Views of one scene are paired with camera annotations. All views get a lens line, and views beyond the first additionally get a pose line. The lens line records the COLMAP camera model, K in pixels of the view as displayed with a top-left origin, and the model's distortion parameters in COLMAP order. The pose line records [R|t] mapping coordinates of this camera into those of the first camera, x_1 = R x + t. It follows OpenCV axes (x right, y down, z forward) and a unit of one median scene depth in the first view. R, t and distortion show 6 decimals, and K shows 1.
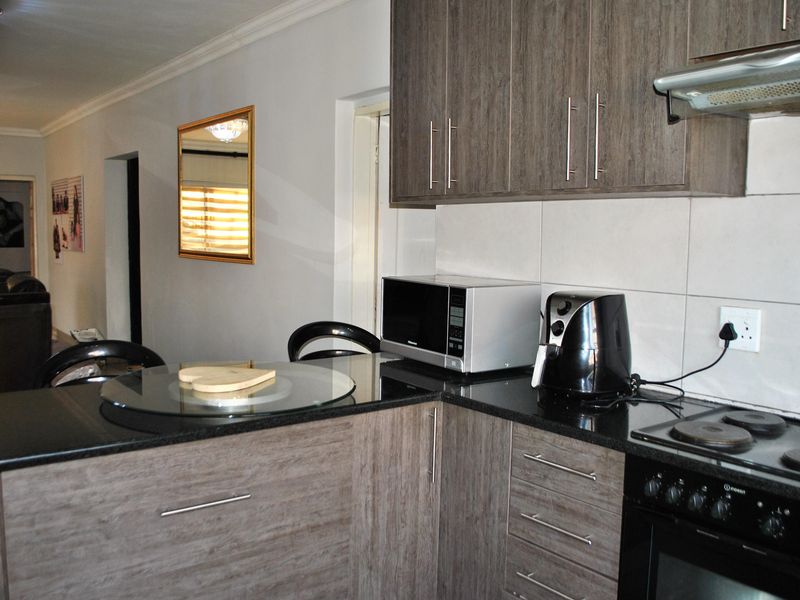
lens RADIAL K [[730.7, 0, 400.0], [0, 730.7, 300.0], [0, 0, 1]] dist [-0.083271, 0.012885]
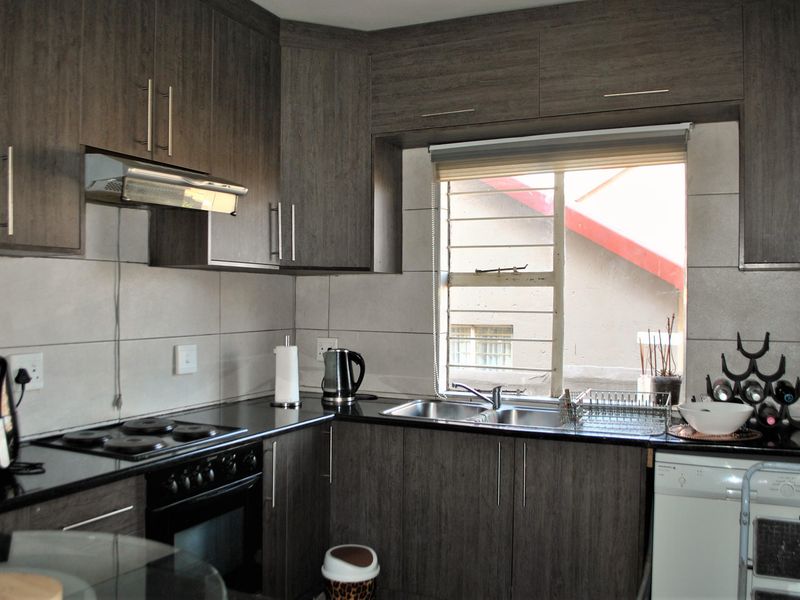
lens RADIAL K [[730.7, 0, 400.0], [0, 730.7, 300.0], [0, 0, 1]] dist [-0.083271, 0.012885]
pose [[-0.441636, -0.019427, 0.896984, -0.741262], [0.069332, 0.996037, 0.055708, -0.088671], [-0.894511, 0.086793, -0.438539, 0.876722]]
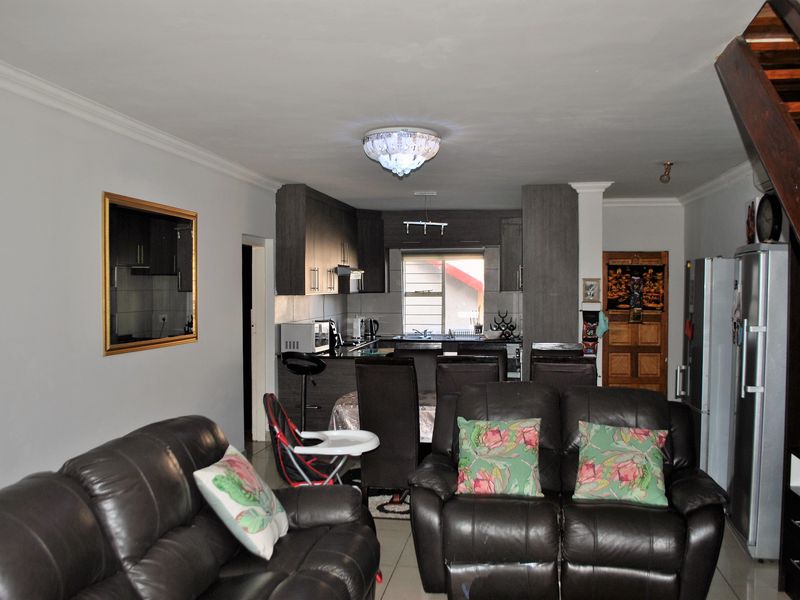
lens RADIAL K [[599.4, 0, 403.4], [0, 599.4, 298.6], [0, 0, 1]] dist [0.095070, -0.131225]
pose [[-0.640766, -0.020339, 0.767467, -2.328125], [0.065922, 0.994499, 0.081395, -0.331418], [-0.764901, 0.102748, -0.635901, 2.578639]]
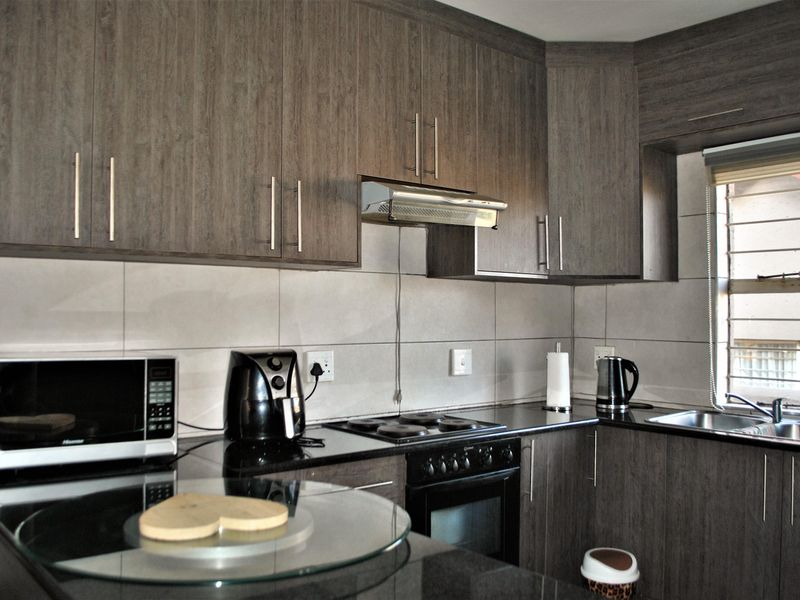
lens RADIAL K [[730.7, 0, 400.0], [0, 730.7, 300.0], [0, 0, 1]] dist [-0.083271, 0.012885]
pose [[-0.019802, 0.002866, 0.999800, -0.851861], [0.086370, 0.996262, -0.001145, -0.065795], [-0.996066, 0.086330, -0.019976, 0.792121]]
